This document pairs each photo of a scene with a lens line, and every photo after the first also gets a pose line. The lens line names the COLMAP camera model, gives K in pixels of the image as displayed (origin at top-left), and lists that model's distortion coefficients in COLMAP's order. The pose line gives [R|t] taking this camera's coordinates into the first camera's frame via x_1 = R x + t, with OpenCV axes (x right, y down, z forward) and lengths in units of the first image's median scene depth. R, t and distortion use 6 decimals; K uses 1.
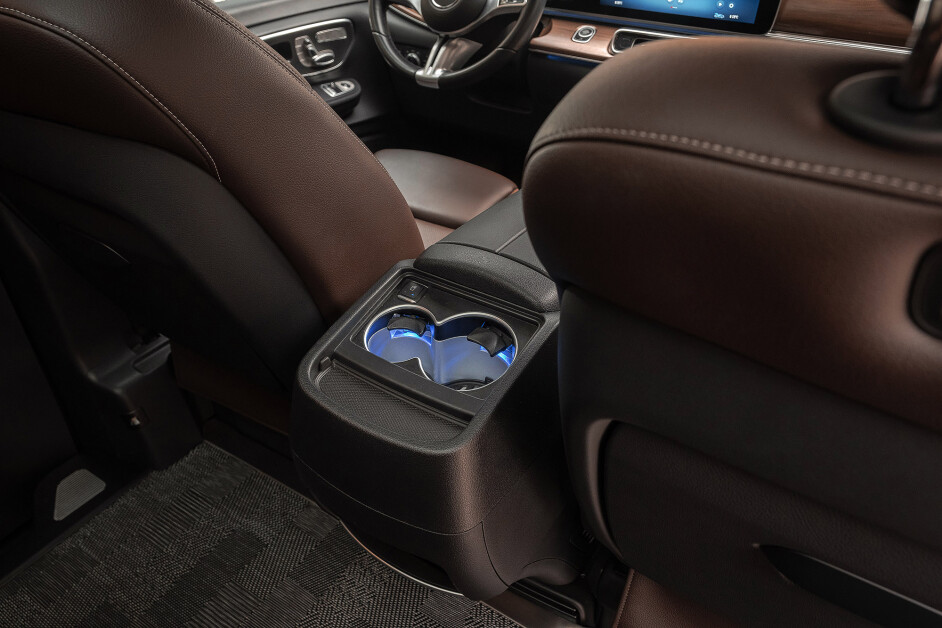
lens RADIAL K [[675.0, 0, 455.0], [0, 675.0, 311.1], [0, 0, 1]] dist [-0.024917, 0.001375]
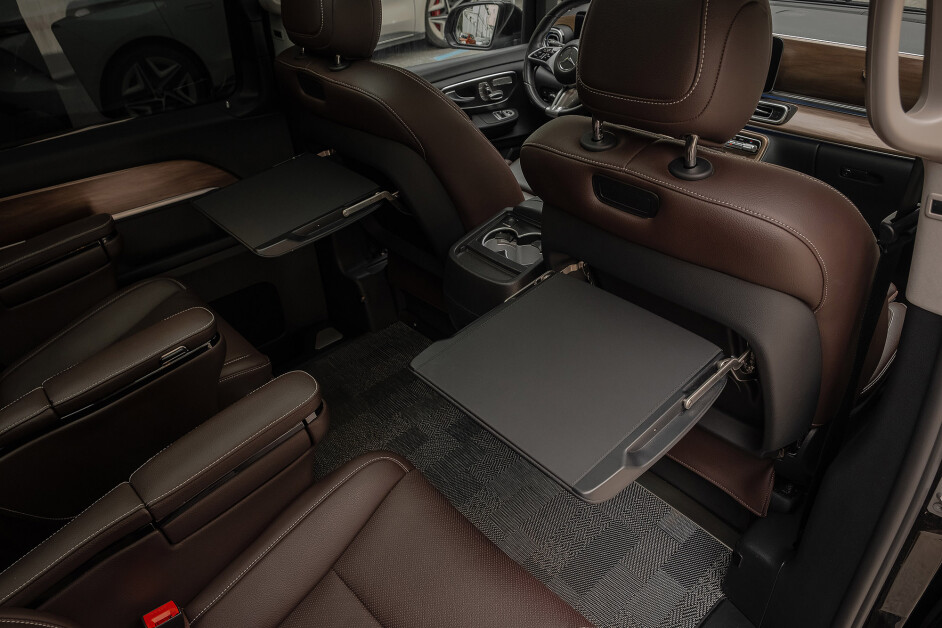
lens RADIAL K [[654.9, 0, 468.1], [0, 654.9, 311.5], [0, 0, 1]] dist [-0.004306, -0.005756]
pose [[0.962421, 0.111633, -0.247556, 0.211521], [-0.114582, 0.993411, 0.002509, 0.157096], [0.246204, 0.025951, 0.968870, -0.586590]]
